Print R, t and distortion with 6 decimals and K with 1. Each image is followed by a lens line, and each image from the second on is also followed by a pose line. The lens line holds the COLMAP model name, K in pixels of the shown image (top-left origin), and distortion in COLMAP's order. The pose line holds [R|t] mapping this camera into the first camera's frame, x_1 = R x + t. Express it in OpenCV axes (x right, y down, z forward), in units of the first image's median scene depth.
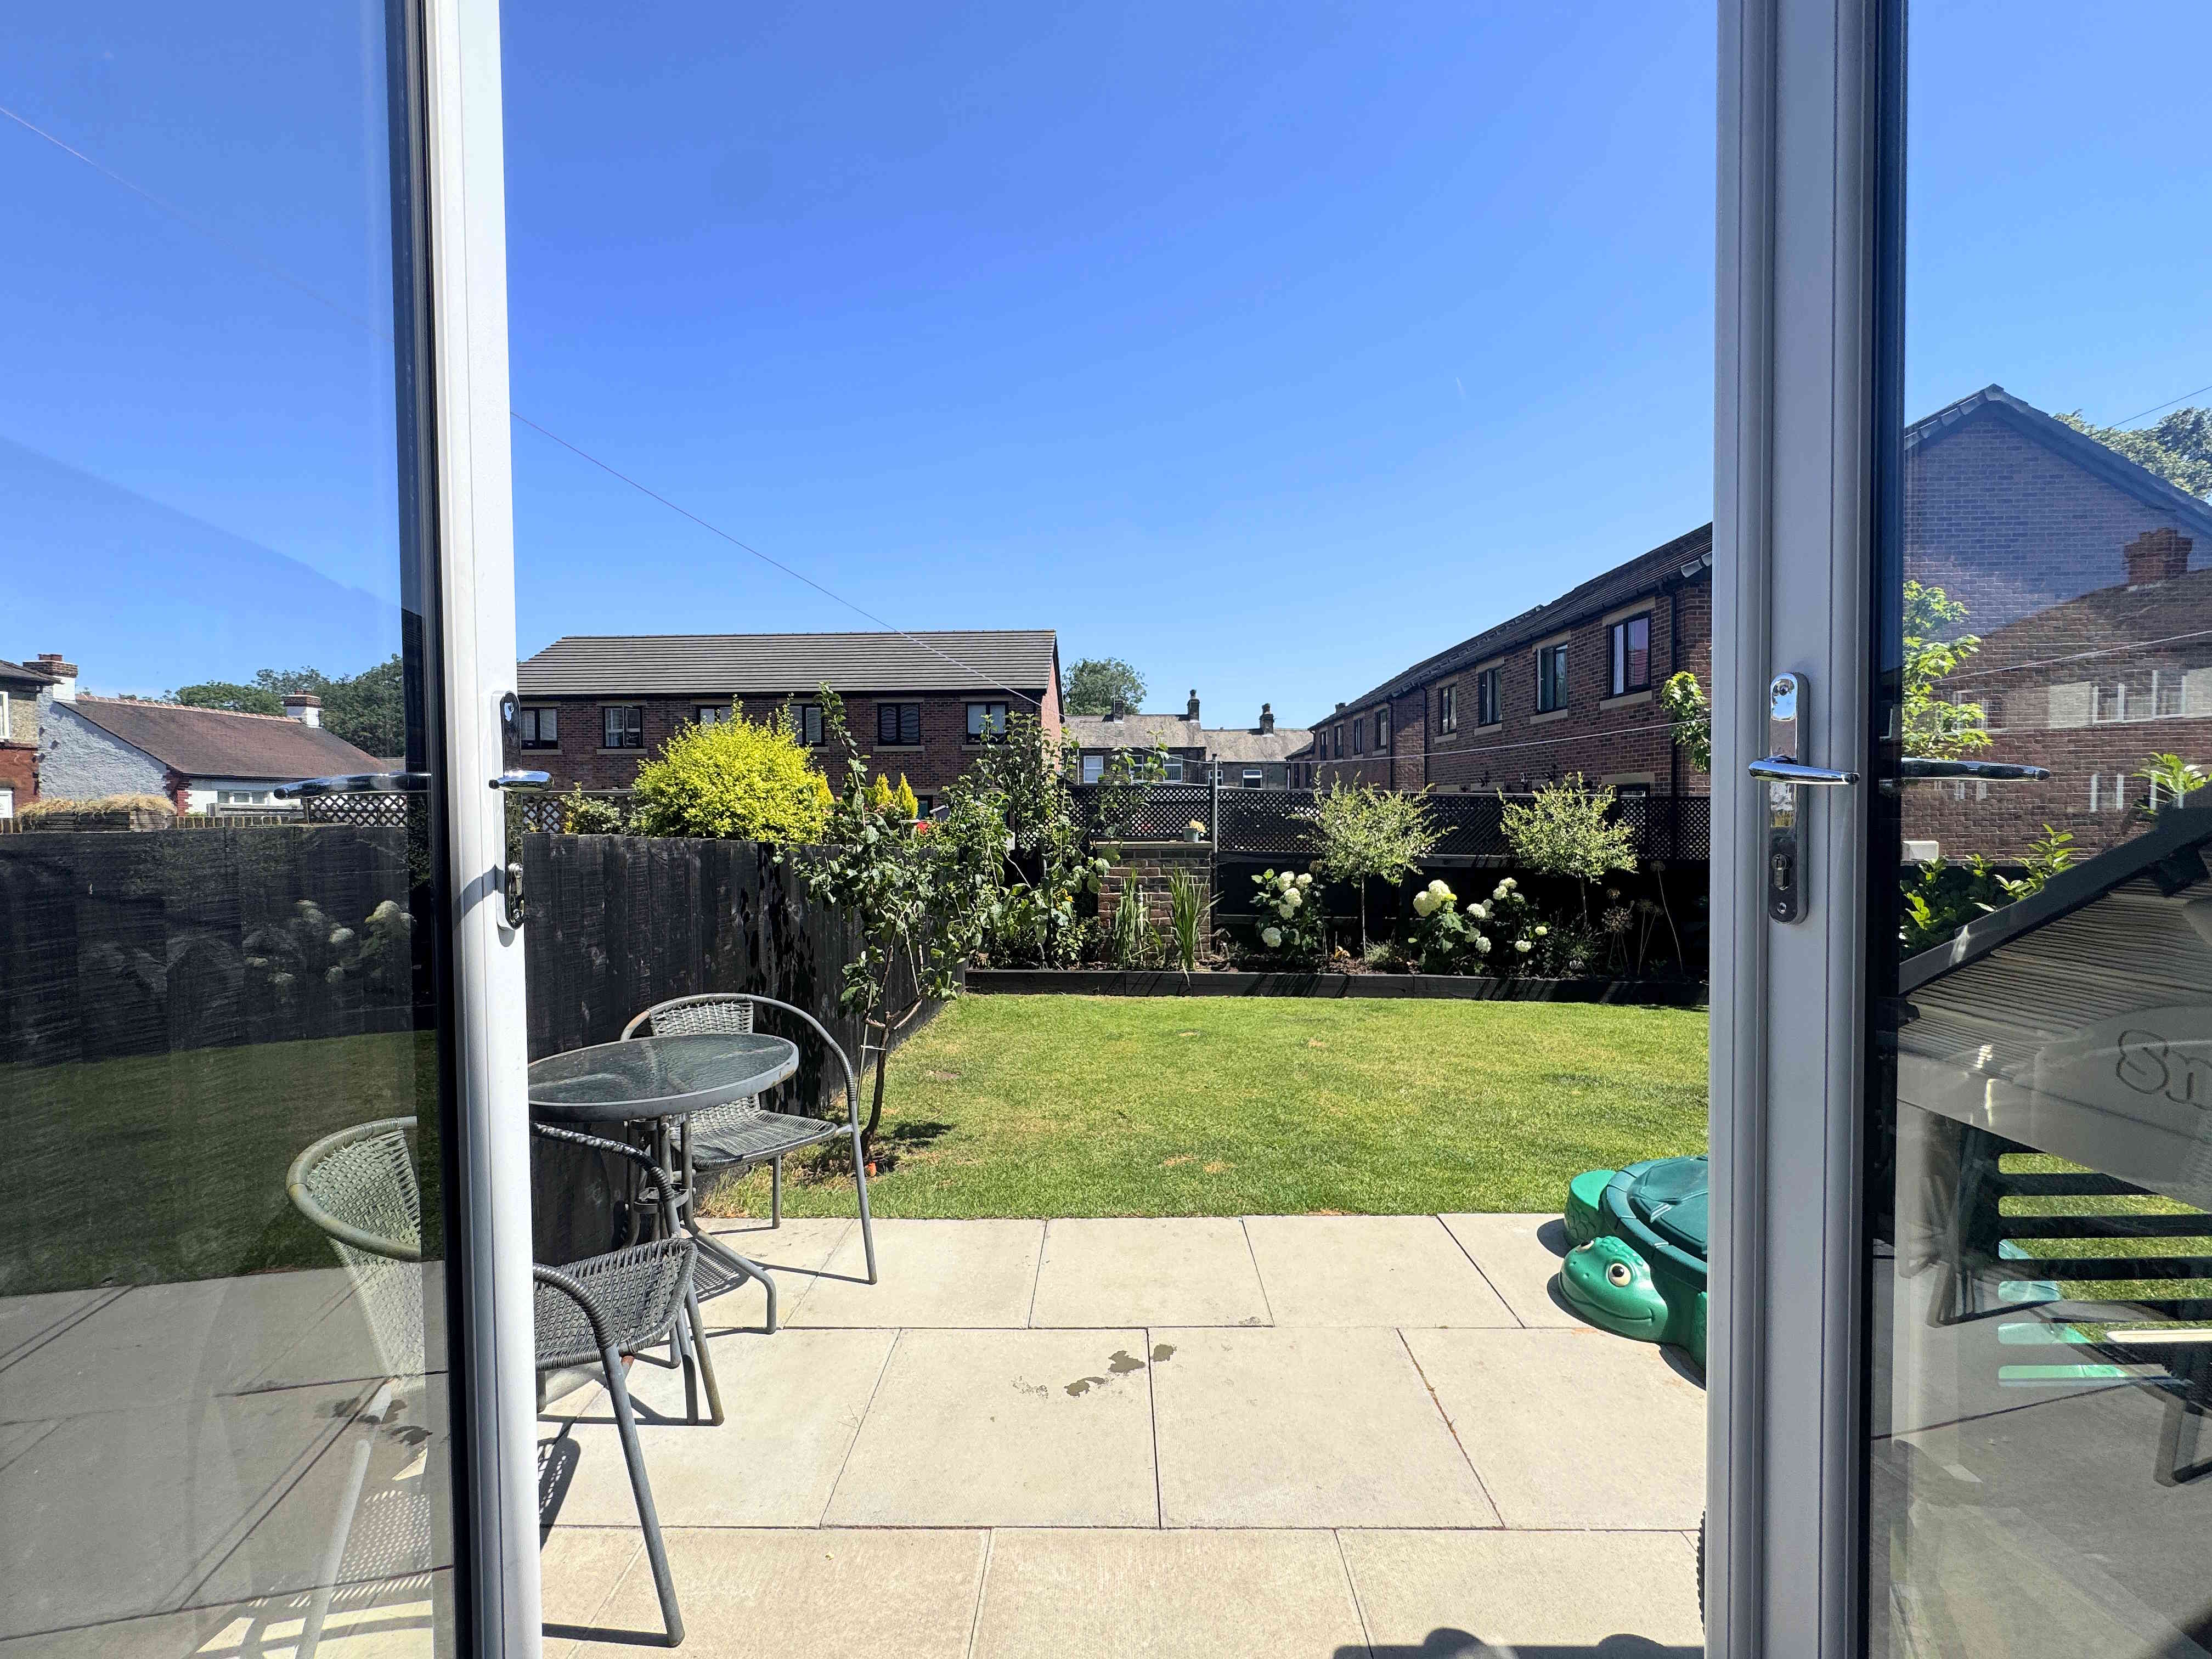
lens RADIAL K [[882.4, 0, 1107.8], [0, 882.4, 830.4], [0, 0, 1]] dist [-0.002059, -0.000062]
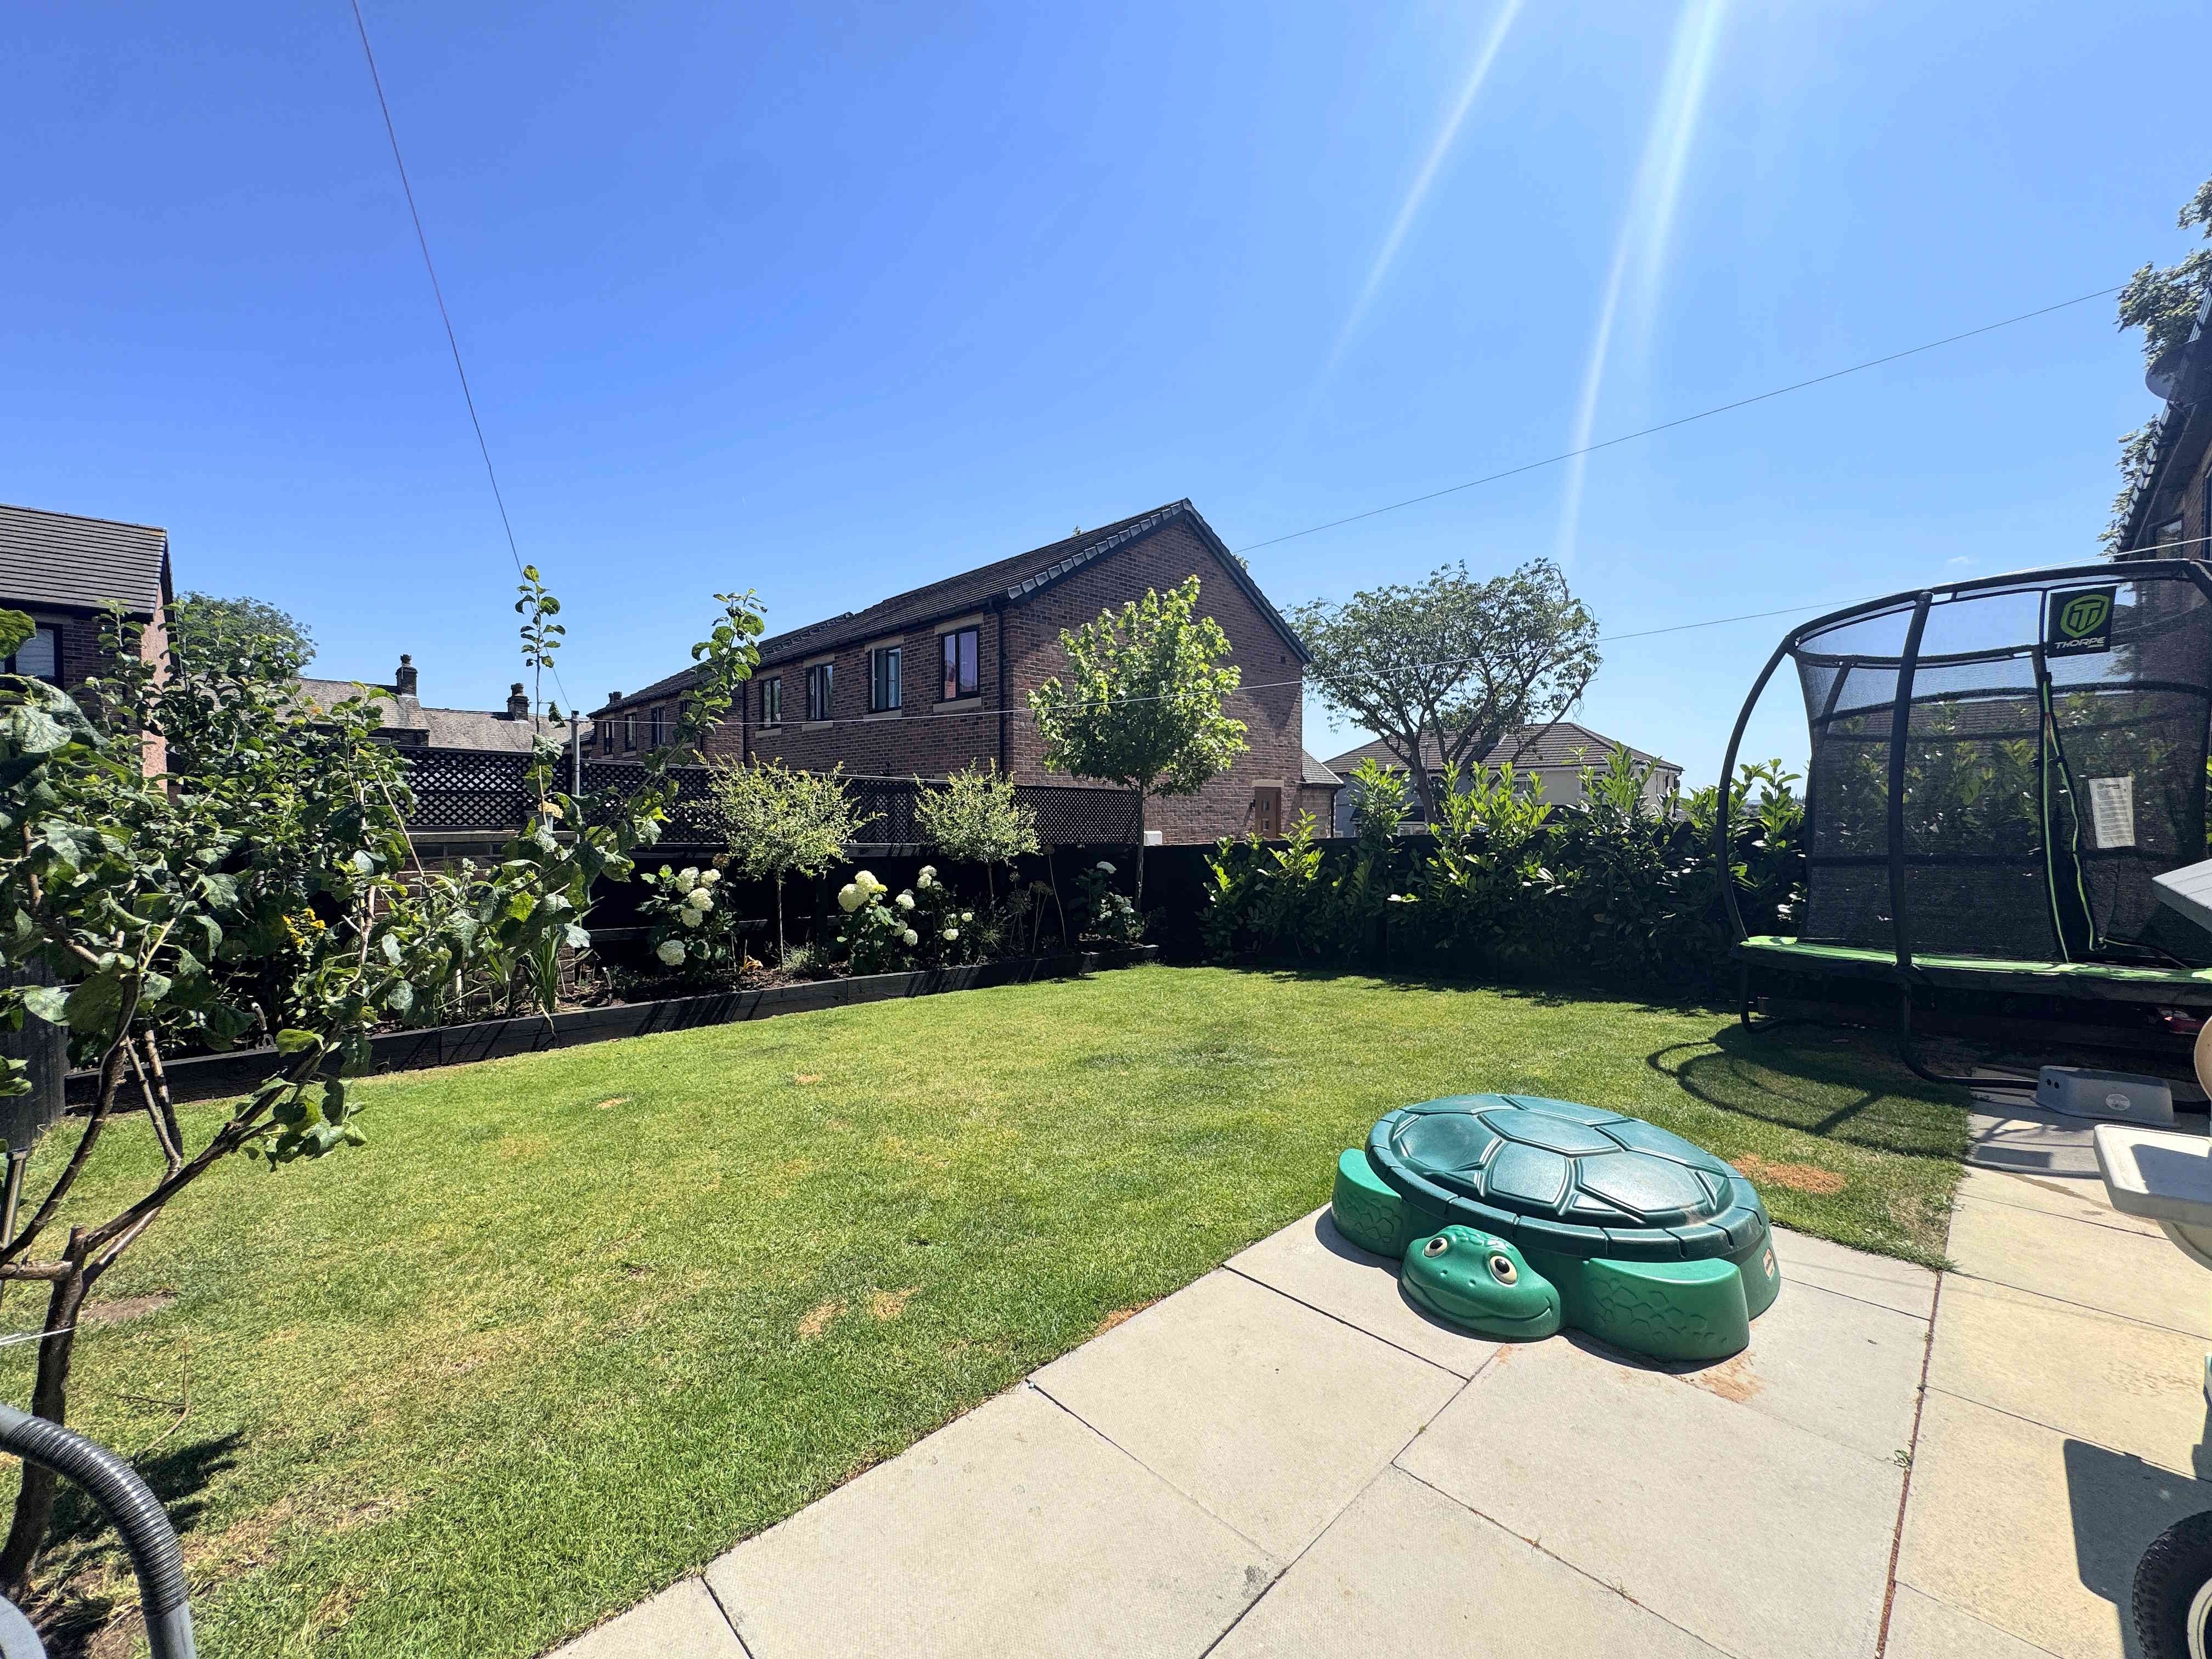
lens RADIAL K [[882.4, 0, 1100.8], [0, 882.4, 823.2], [0, 0, 1]] dist [-0.002059, -0.000062]
pose [[0.711999, -0.001493, 0.702178, -0.088198], [0.012053, 0.999876, -0.010096, 0.020055], [-0.702077, 0.015652, 0.711929, 0.187100]]
